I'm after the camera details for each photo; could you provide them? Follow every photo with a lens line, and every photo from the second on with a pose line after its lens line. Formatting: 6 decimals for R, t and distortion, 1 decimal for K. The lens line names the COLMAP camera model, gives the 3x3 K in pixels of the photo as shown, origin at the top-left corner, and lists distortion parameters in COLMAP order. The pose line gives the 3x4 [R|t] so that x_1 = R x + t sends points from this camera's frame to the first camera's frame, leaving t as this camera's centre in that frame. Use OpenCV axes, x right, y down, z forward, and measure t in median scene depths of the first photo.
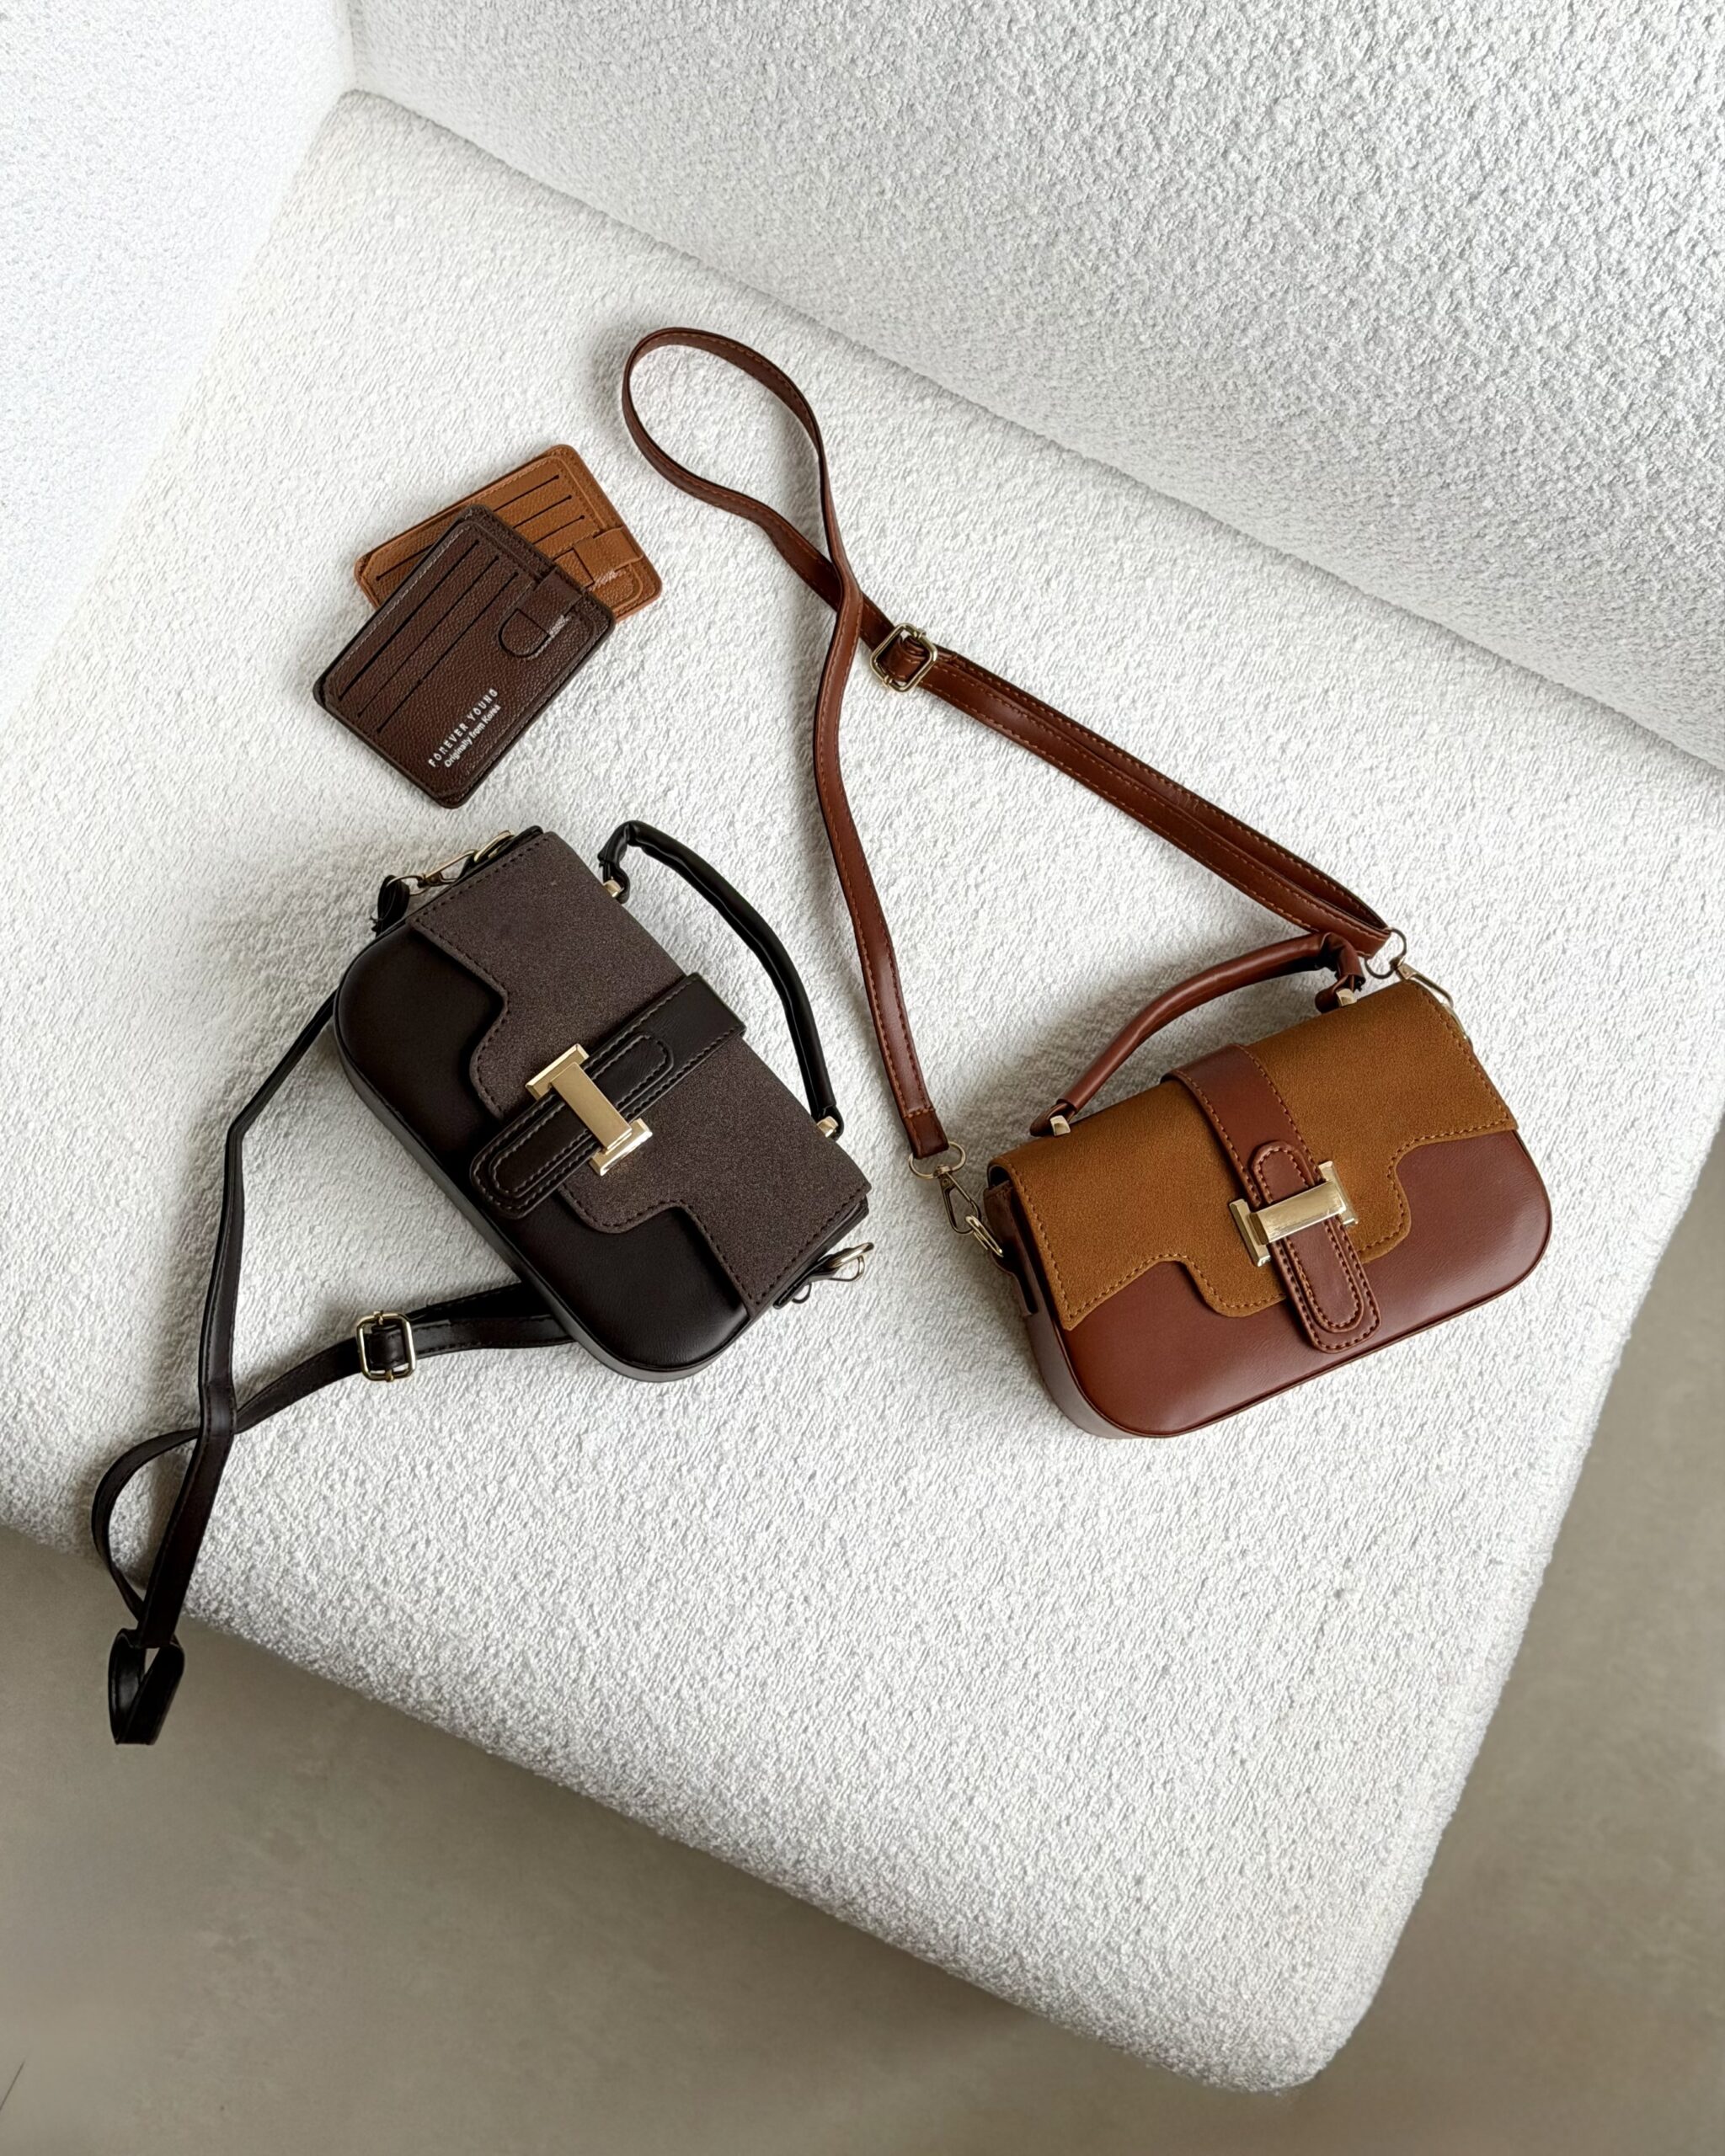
lens RADIAL K [[3696.1, 0, 785.5], [0, 3696.1, 941.7], [0, 0, 1]] dist [0.230387, -0.225462]
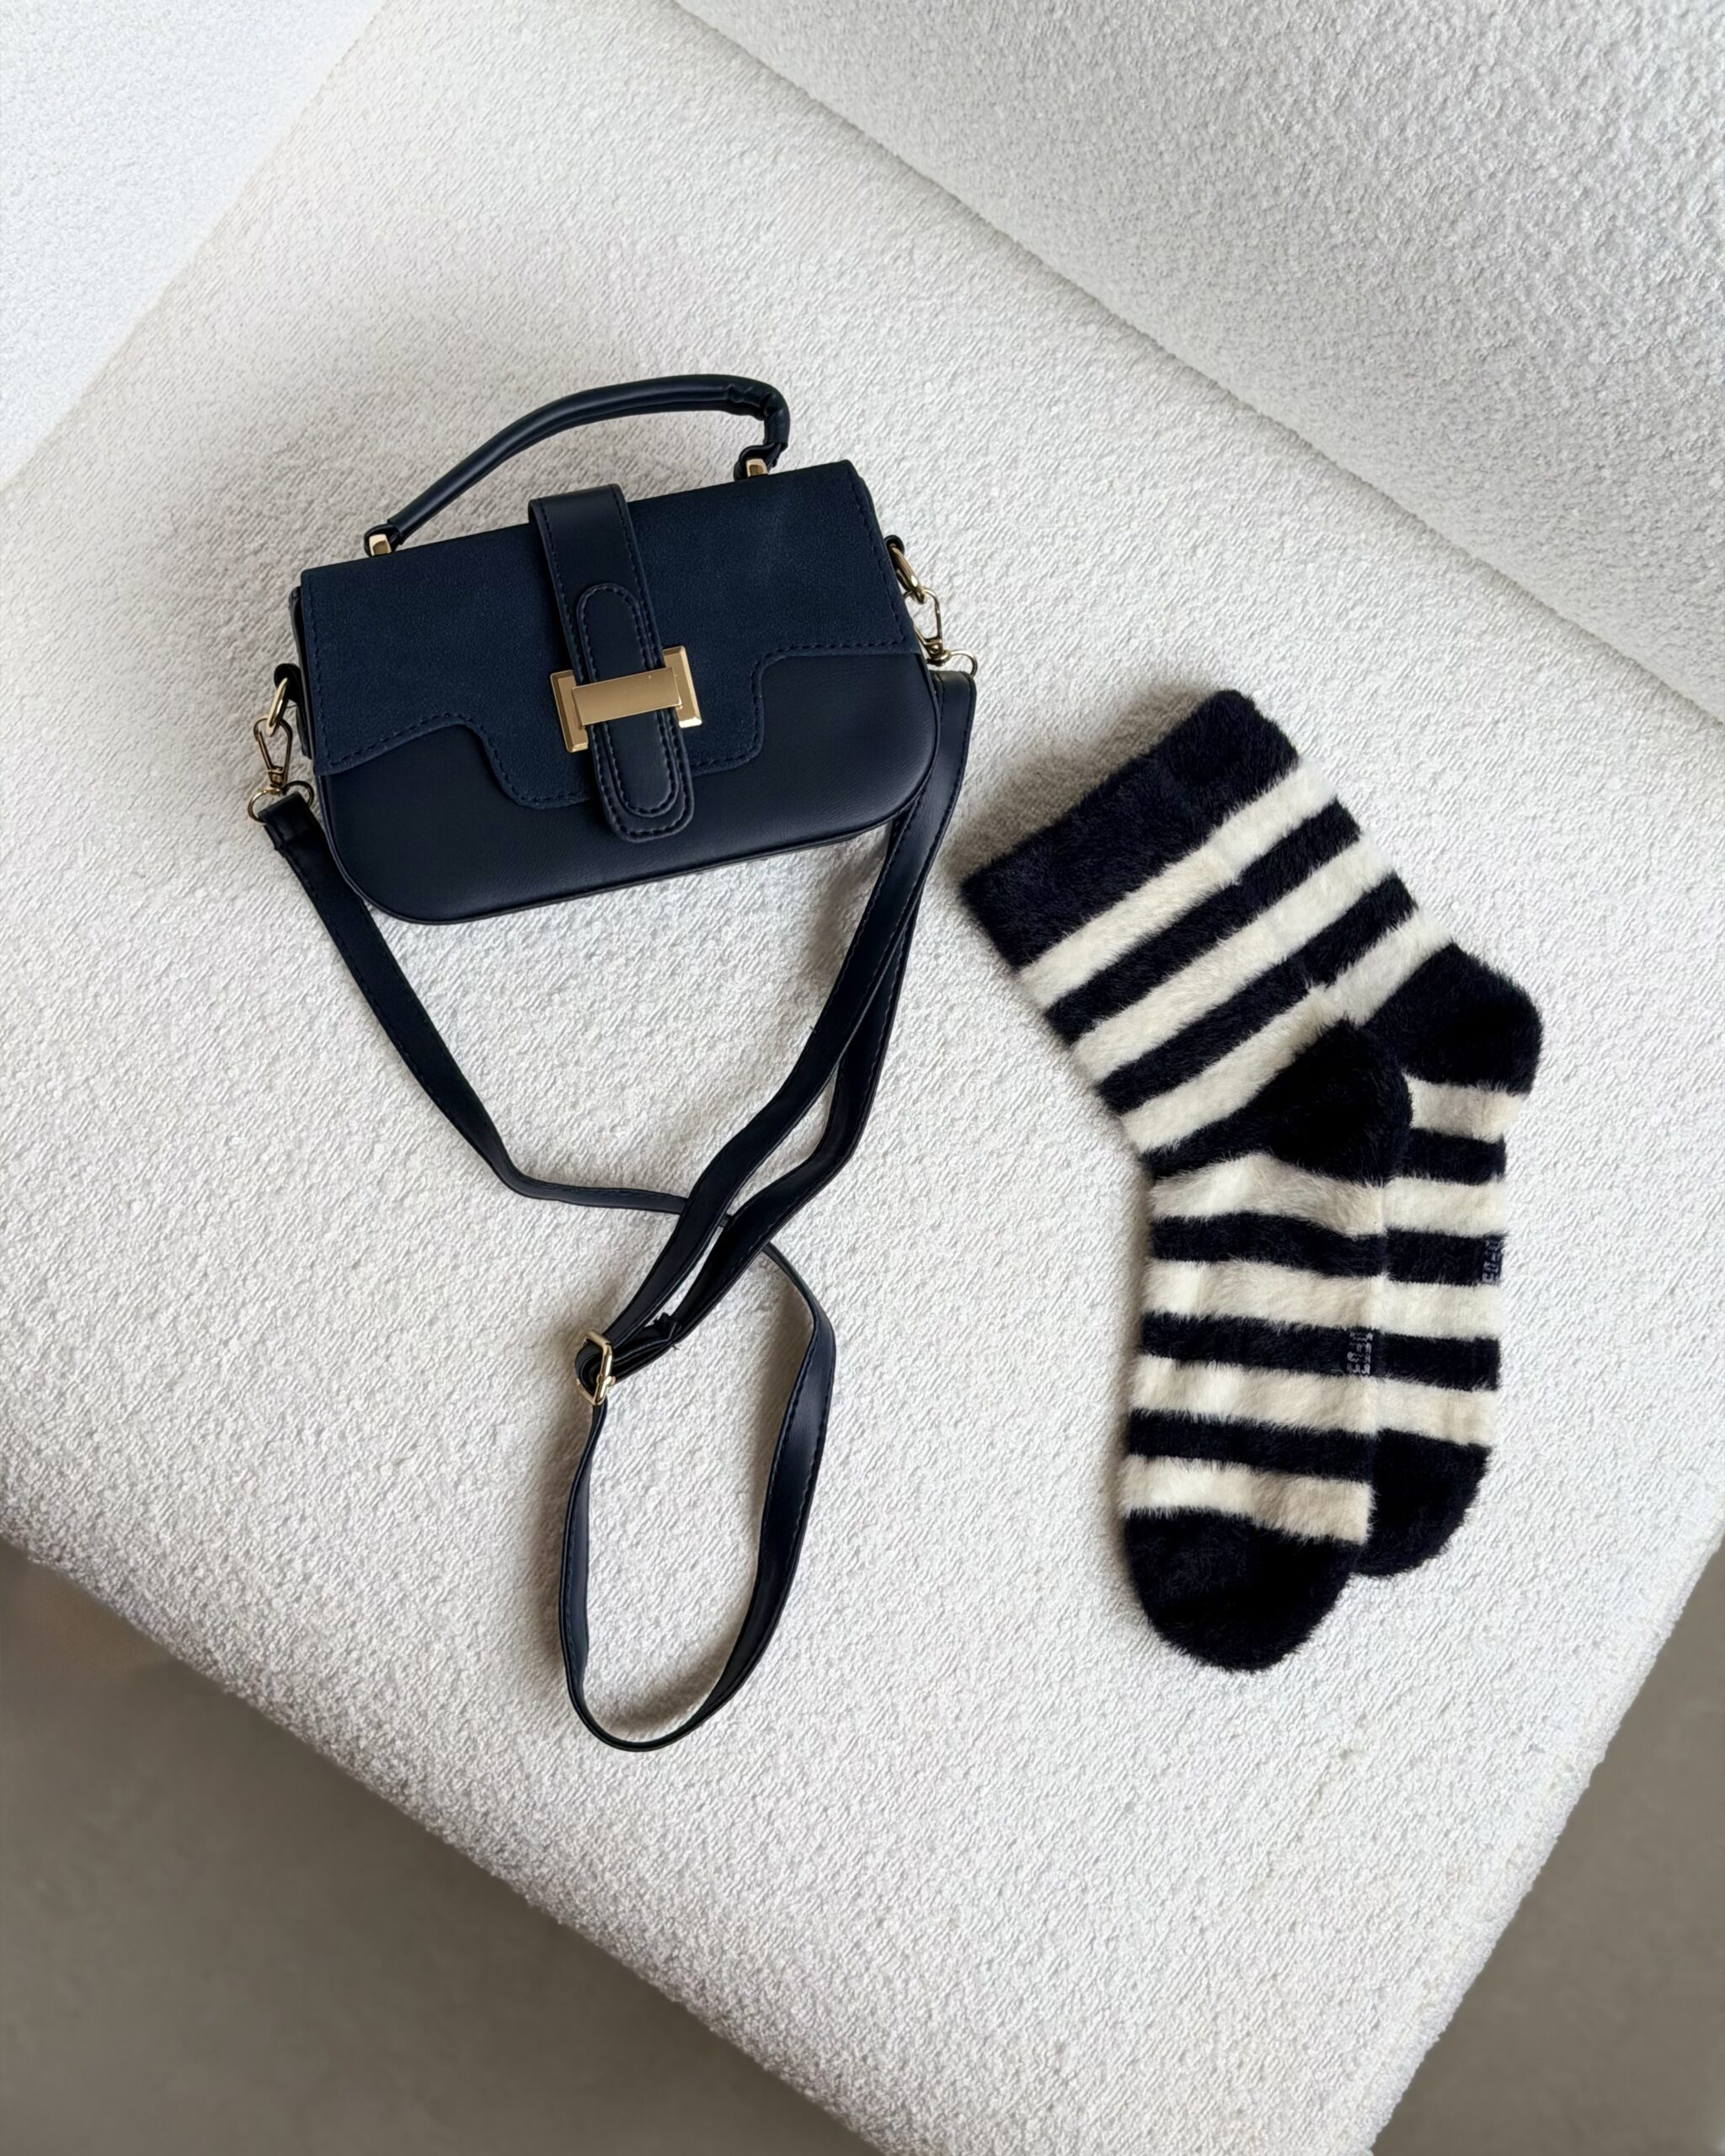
lens RADIAL K [[3327.9, 0, 855.5], [0, 3327.9, 1087.1], [0, 0, 1]] dist [0.235986, -0.560675]
pose [[0.986346, 0.153203, -0.060413, 0.062613], [-0.154712, 0.987734, -0.021118, 0.059372], [0.056436, 0.030176, 0.997950, 0.229694]]
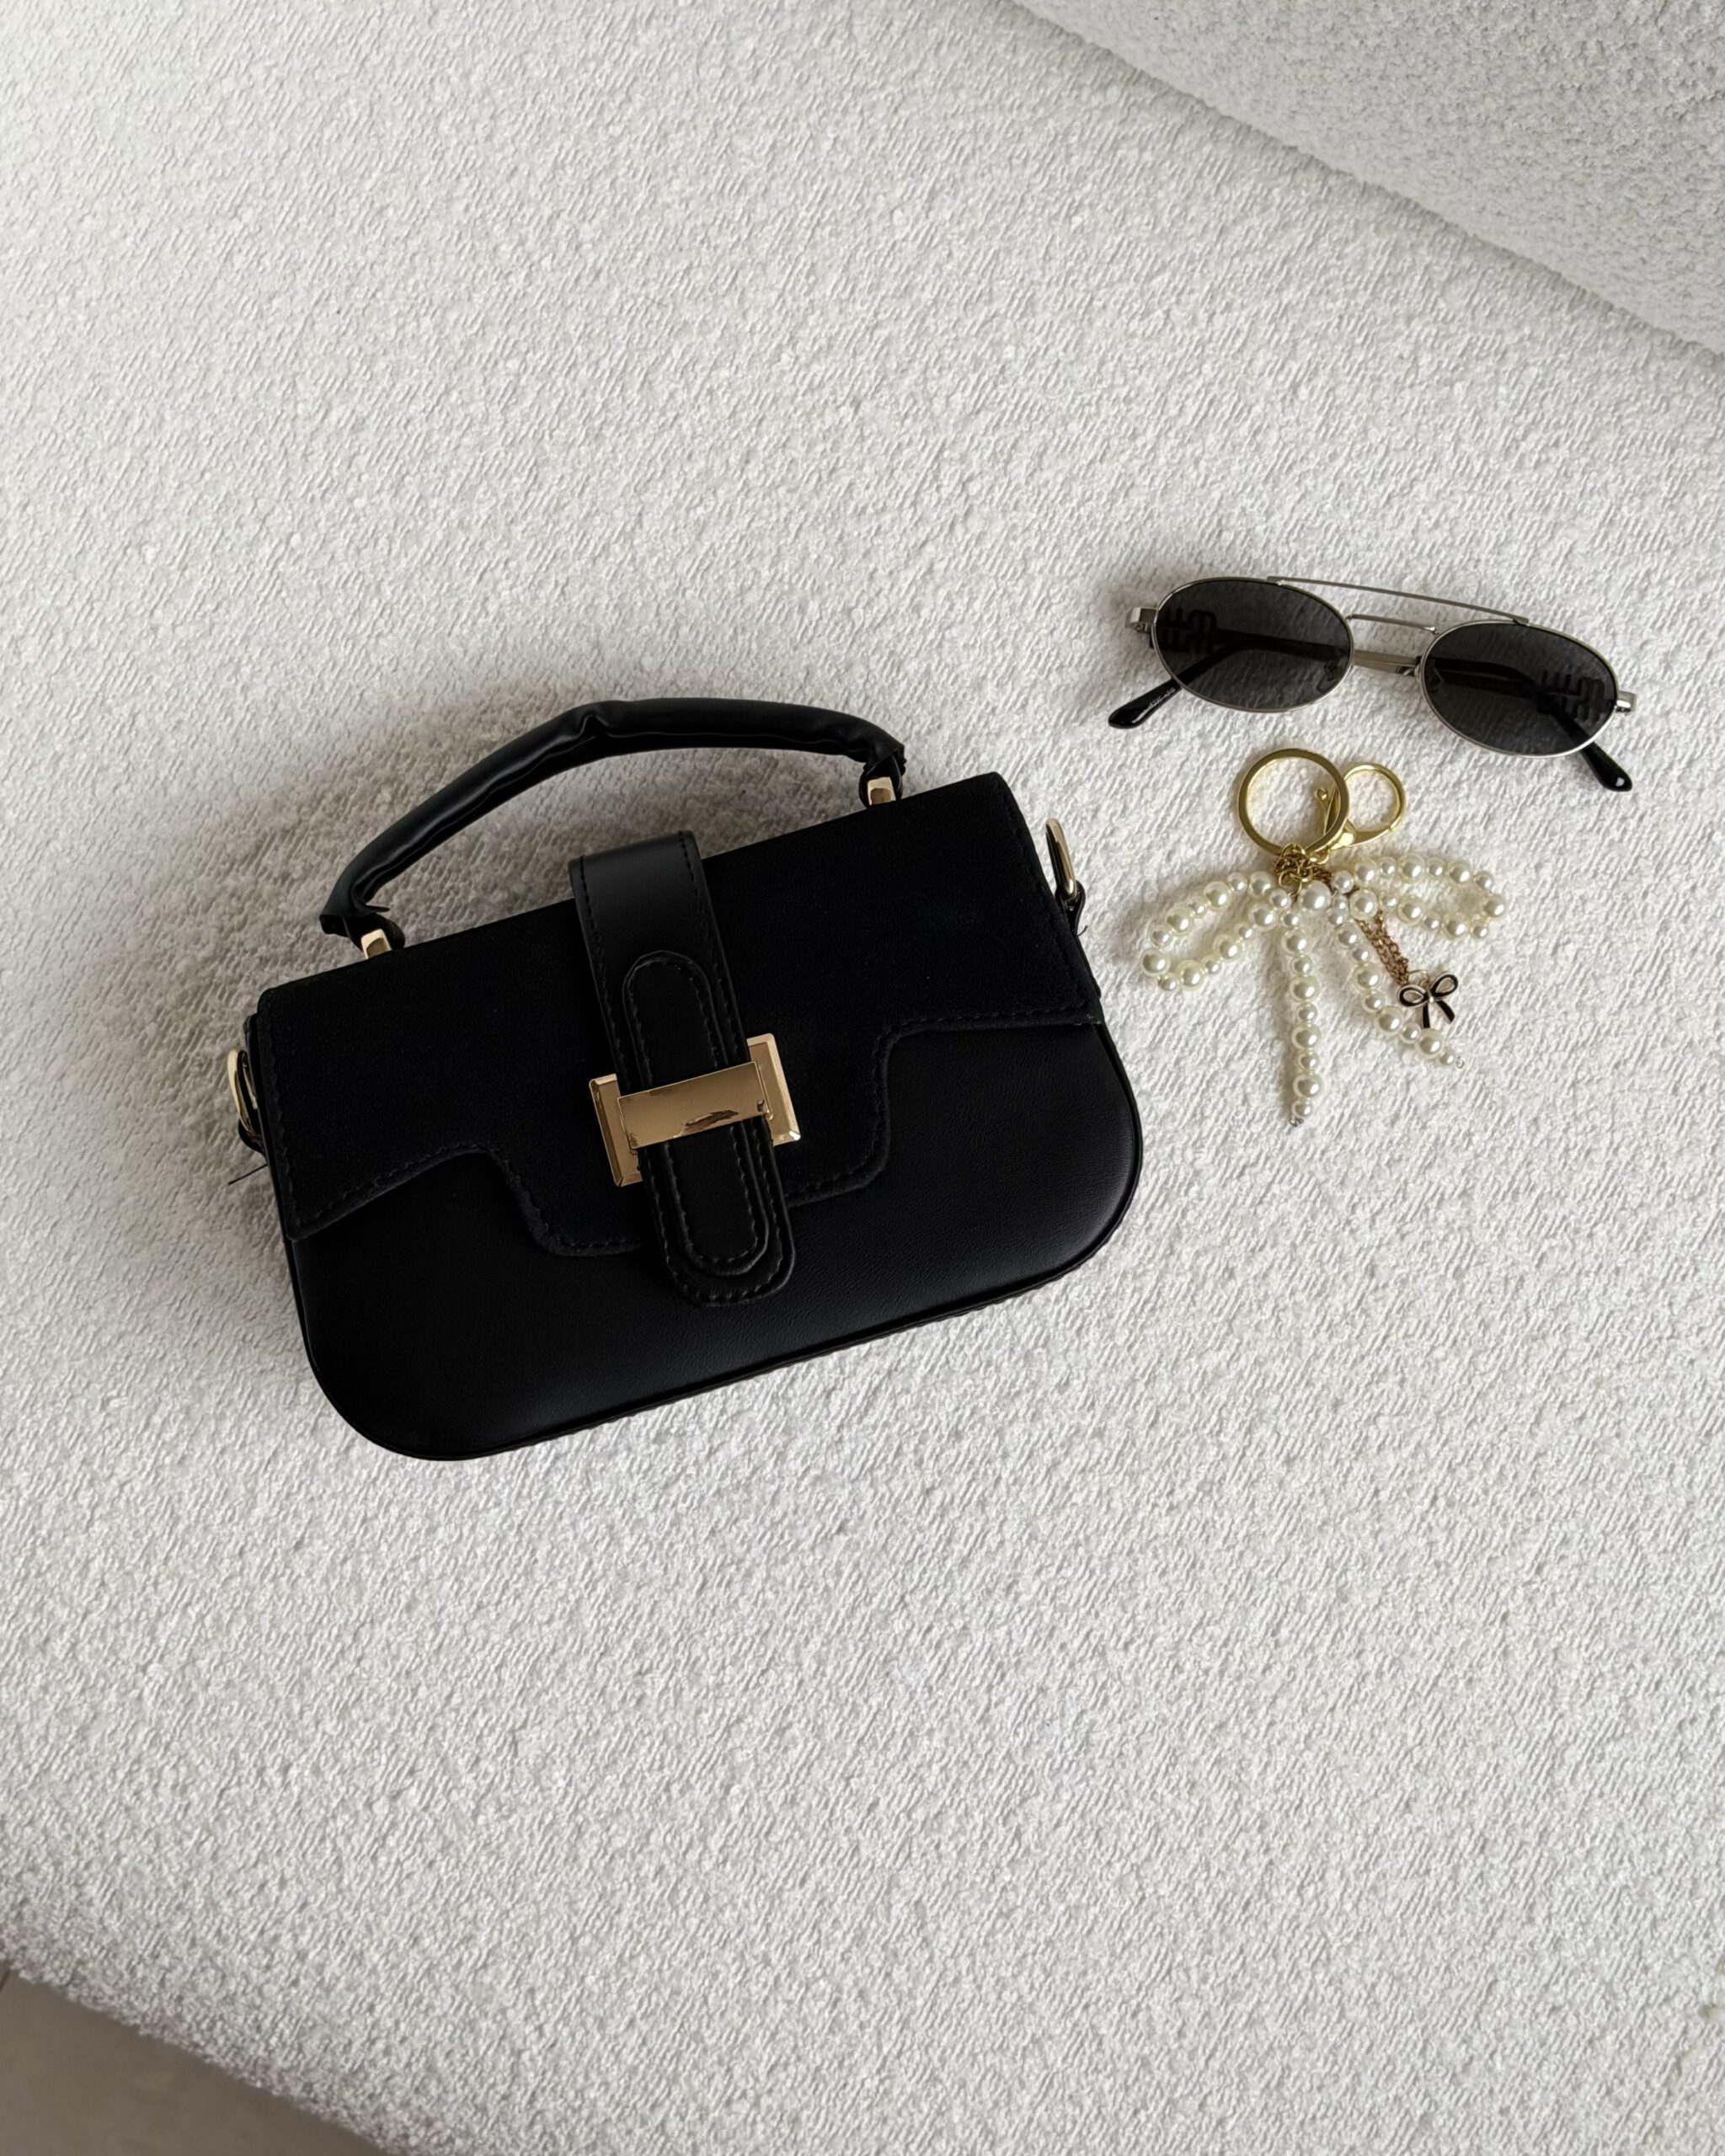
lens RADIAL K [[3379.0, 0, 890.4], [0, 3379.0, 1025.0], [0, 0, 1]] dist [0.197753, -0.385012]
pose [[0.994686, 0.023630, -0.100209, 0.066692], [-0.012918, 0.994259, 0.106221, -0.053353], [0.102143, -0.104362, 0.989280, 0.437495]]
